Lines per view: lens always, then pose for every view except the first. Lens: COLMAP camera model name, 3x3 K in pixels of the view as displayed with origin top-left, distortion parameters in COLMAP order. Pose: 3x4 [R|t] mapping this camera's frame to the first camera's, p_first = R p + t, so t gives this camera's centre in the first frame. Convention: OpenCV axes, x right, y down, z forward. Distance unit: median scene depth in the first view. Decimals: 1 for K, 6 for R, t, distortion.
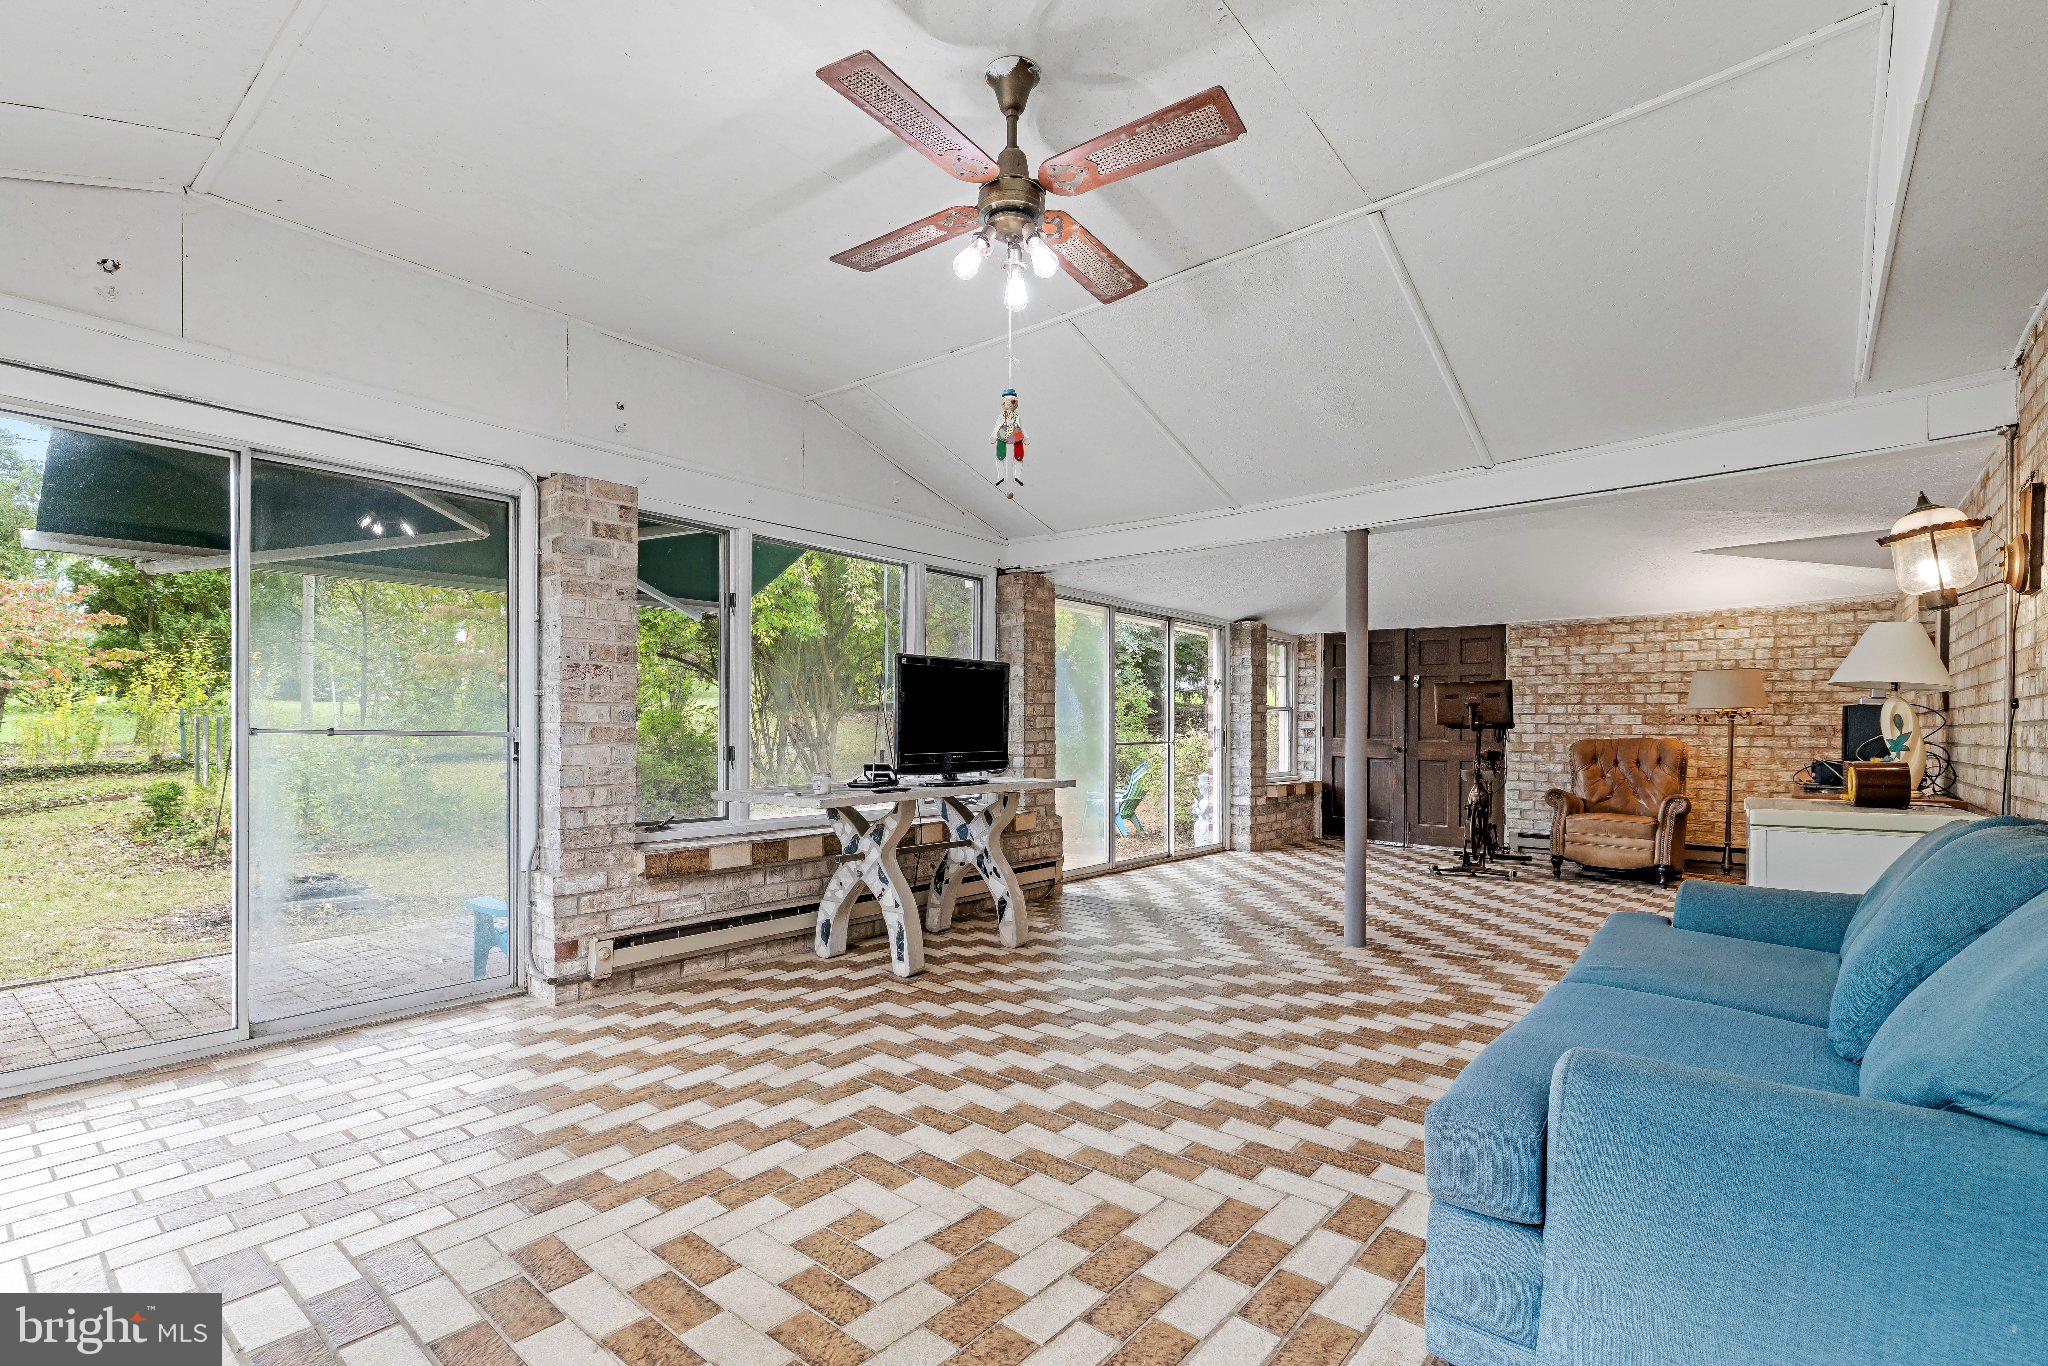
lens RADIAL K [[951.4, 0, 1044.1], [0, 951.4, 736.8], [0, 0, 1]] dist [0.000061, 0.000332]
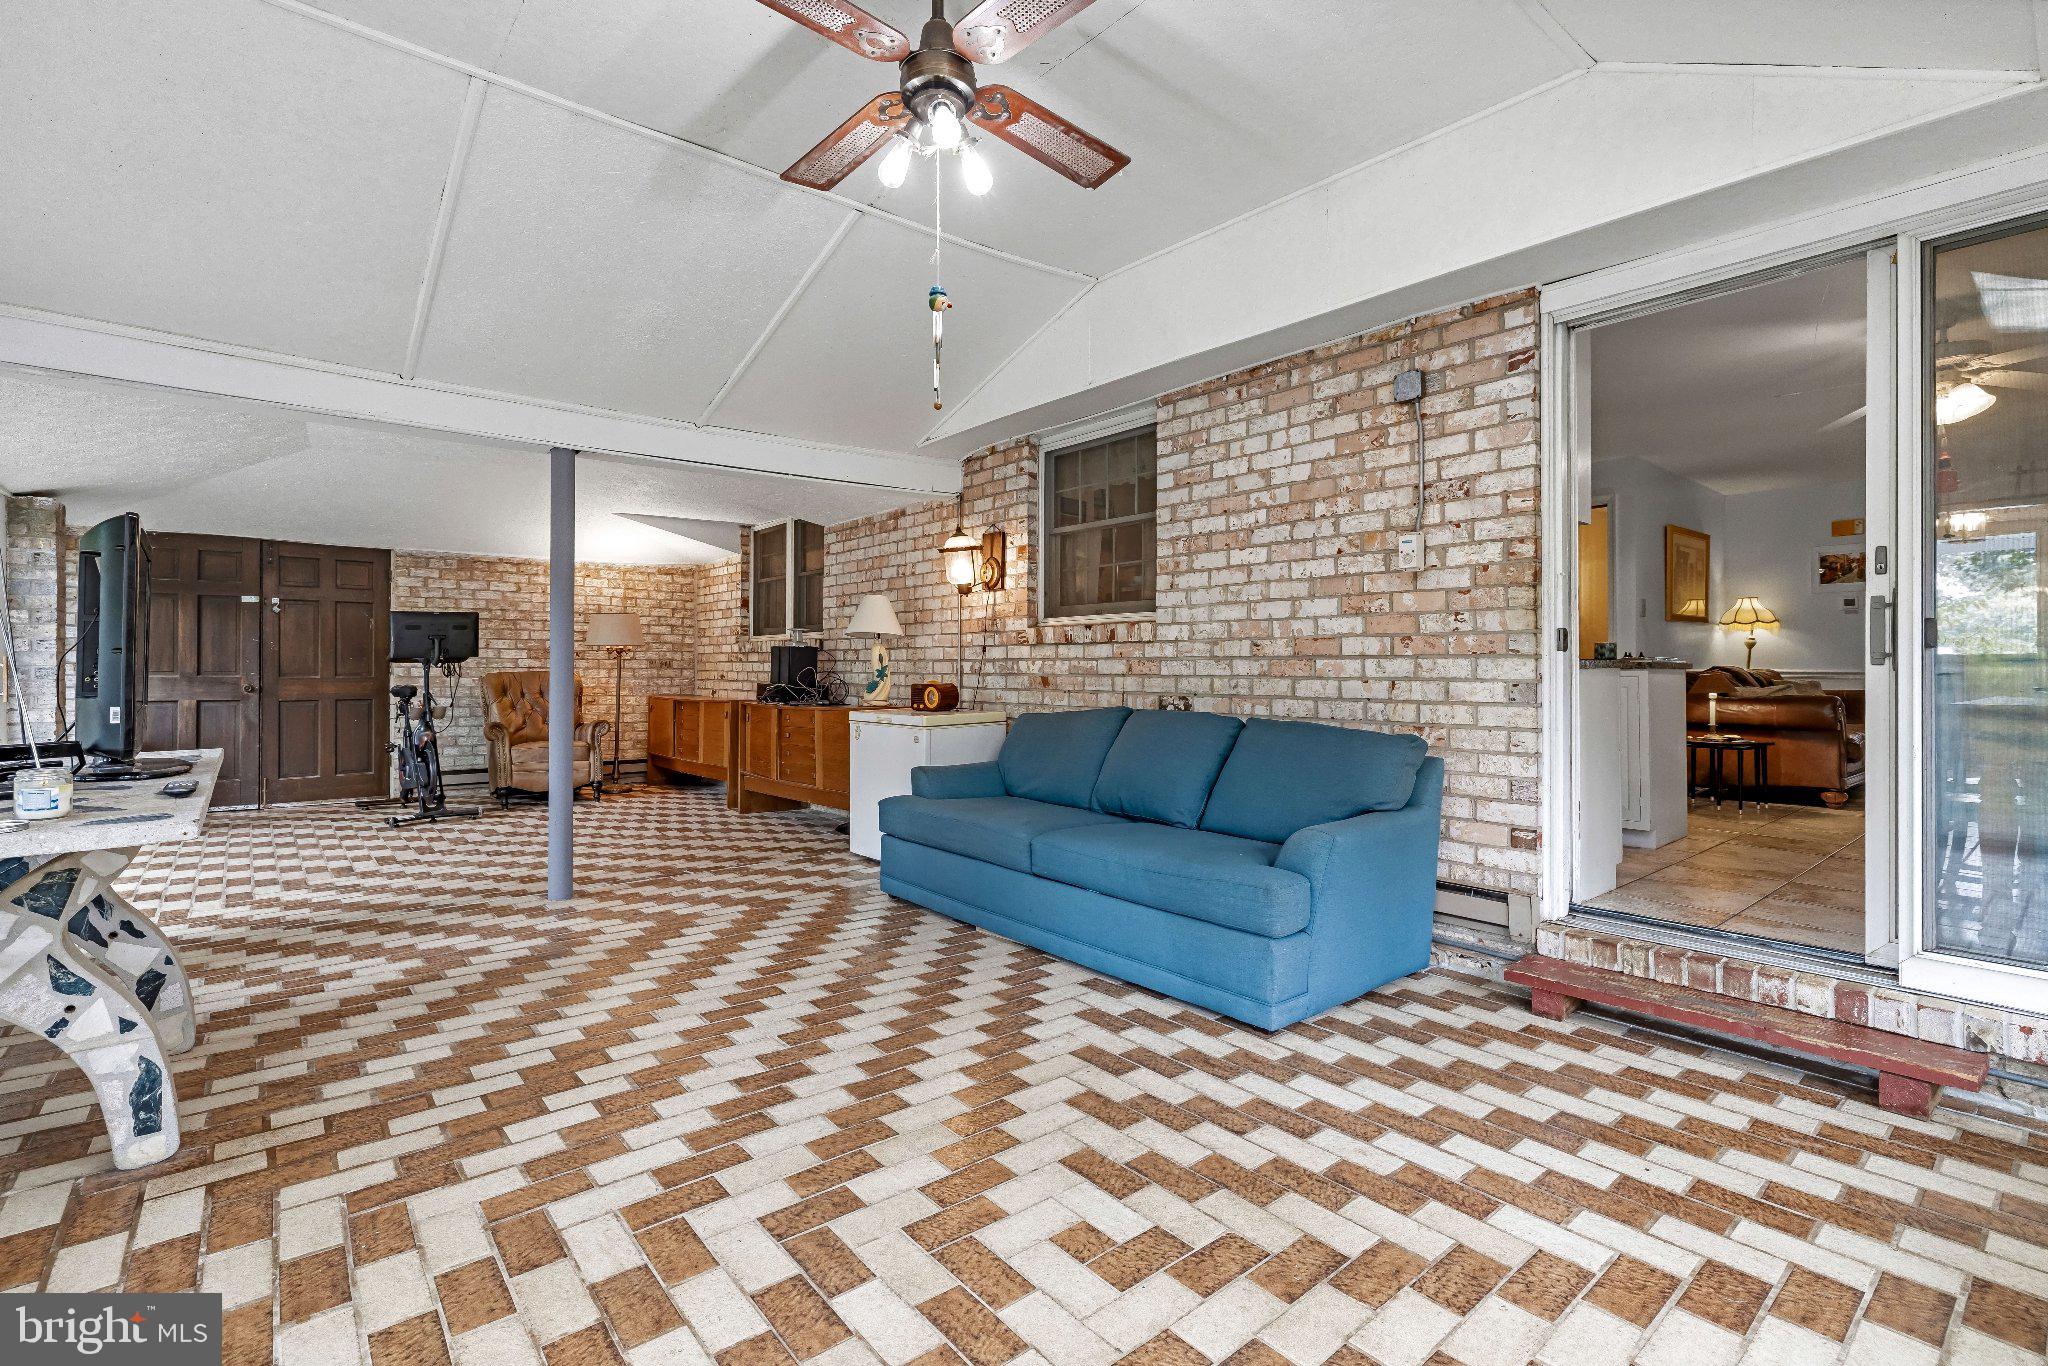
lens RADIAL K [[896.9, 0, 1029.1], [0, 896.9, 667.7], [0, 0, 1]] dist [-0.002053, -0.000084]
pose [[0.196500, -0.006611, 0.980481, -0.567893], [0.007889, 0.999956, 0.005161, -0.006865], [-0.980472, 0.006721, 0.196544, 0.502574]]
